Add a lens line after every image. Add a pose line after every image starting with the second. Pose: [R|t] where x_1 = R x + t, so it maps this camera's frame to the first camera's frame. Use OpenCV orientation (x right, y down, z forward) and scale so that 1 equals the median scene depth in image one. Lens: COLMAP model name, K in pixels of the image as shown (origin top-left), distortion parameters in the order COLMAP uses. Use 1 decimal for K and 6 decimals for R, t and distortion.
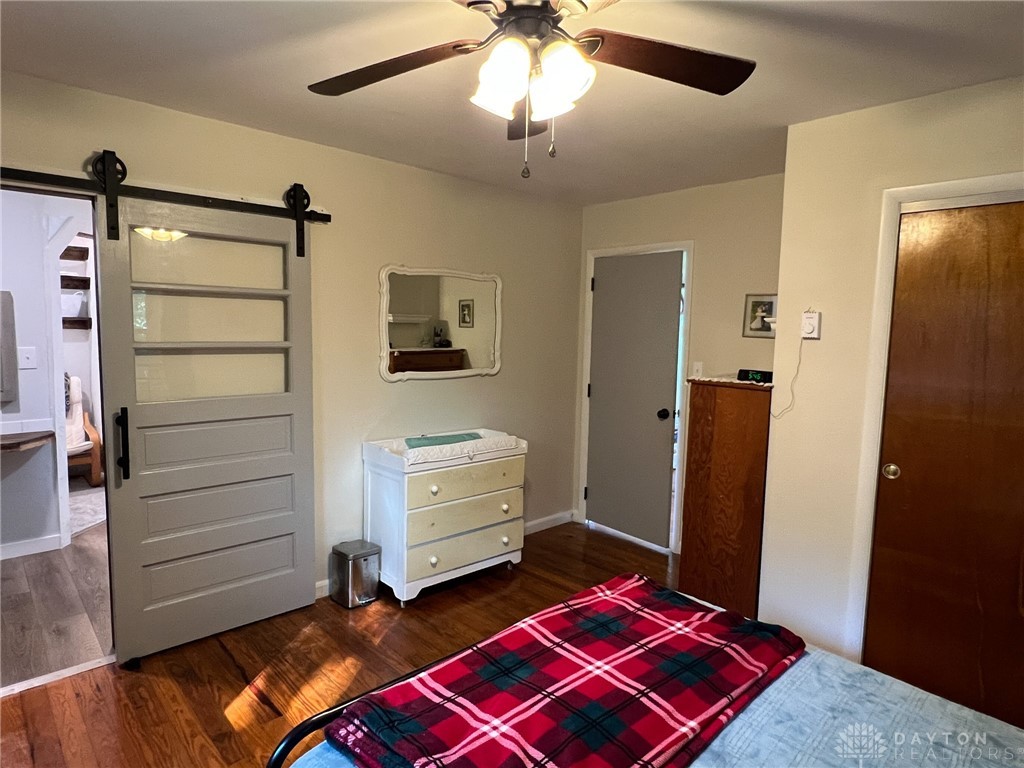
lens RADIAL K [[600.8, 0, 511.2], [0, 600.8, 382.7], [0, 0, 1]] dist [0.006516, 0.000410]
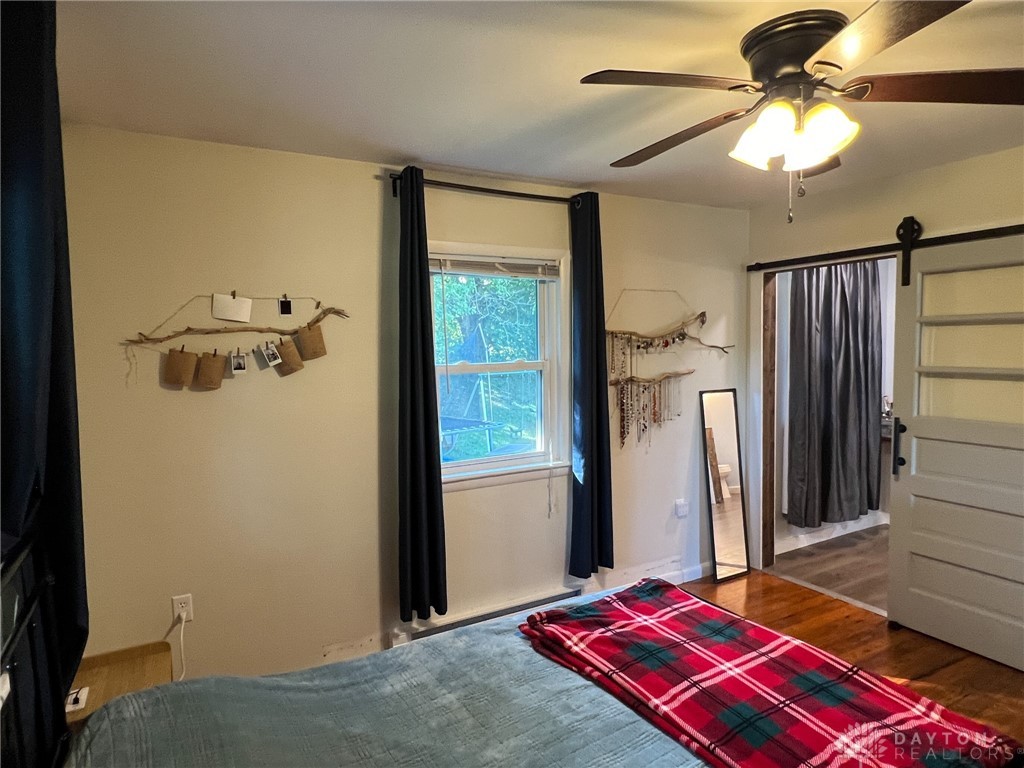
lens RADIAL K [[600.8, 0, 512.4], [0, 600.8, 380.1], [0, 0, 1]] dist [0.006516, 0.000410]
pose [[-0.228305, 0.043469, -0.972619, 1.237952], [-0.082906, 0.994506, 0.063908, -0.081286], [0.970053, 0.095227, -0.223447, 0.789741]]
